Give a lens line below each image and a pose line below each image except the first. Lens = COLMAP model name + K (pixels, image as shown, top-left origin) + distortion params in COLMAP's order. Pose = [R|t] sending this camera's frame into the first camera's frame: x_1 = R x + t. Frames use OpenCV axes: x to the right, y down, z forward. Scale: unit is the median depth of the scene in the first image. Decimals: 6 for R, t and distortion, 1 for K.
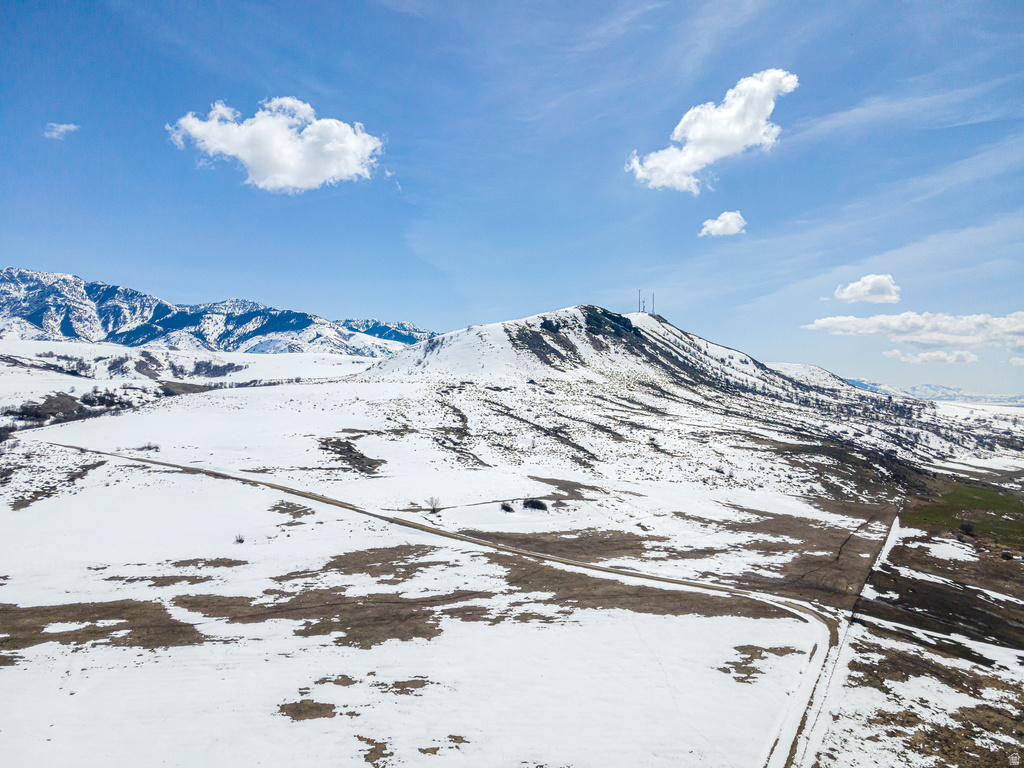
lens RADIAL K [[727.0, 0, 512.0], [0, 727.0, 384.0], [0, 0, 1]] dist [0.025531, 0.006438]
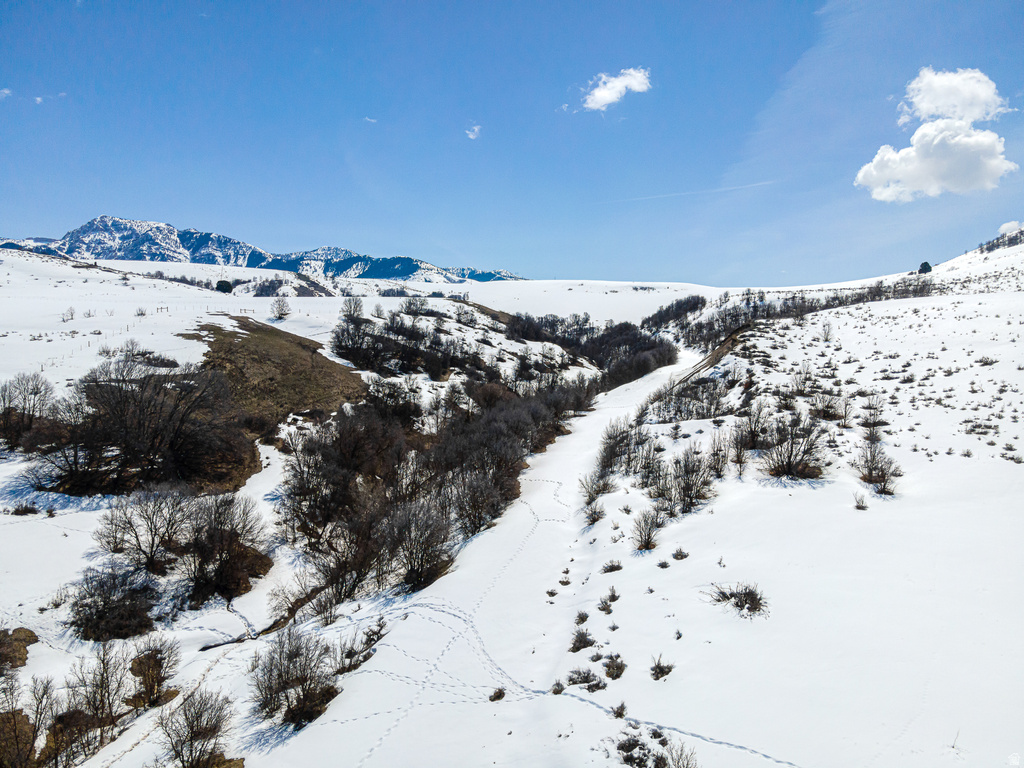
lens RADIAL K [[727.0, 0, 512.0], [0, 727.0, 384.0], [0, 0, 1]] dist [0.025531, 0.006438]
pose [[0.995211, 0.003251, -0.097695, -0.058796], [0.002968, 0.997981, 0.063451, 0.002168], [0.097704, -0.063437, 0.993192, 0.089465]]
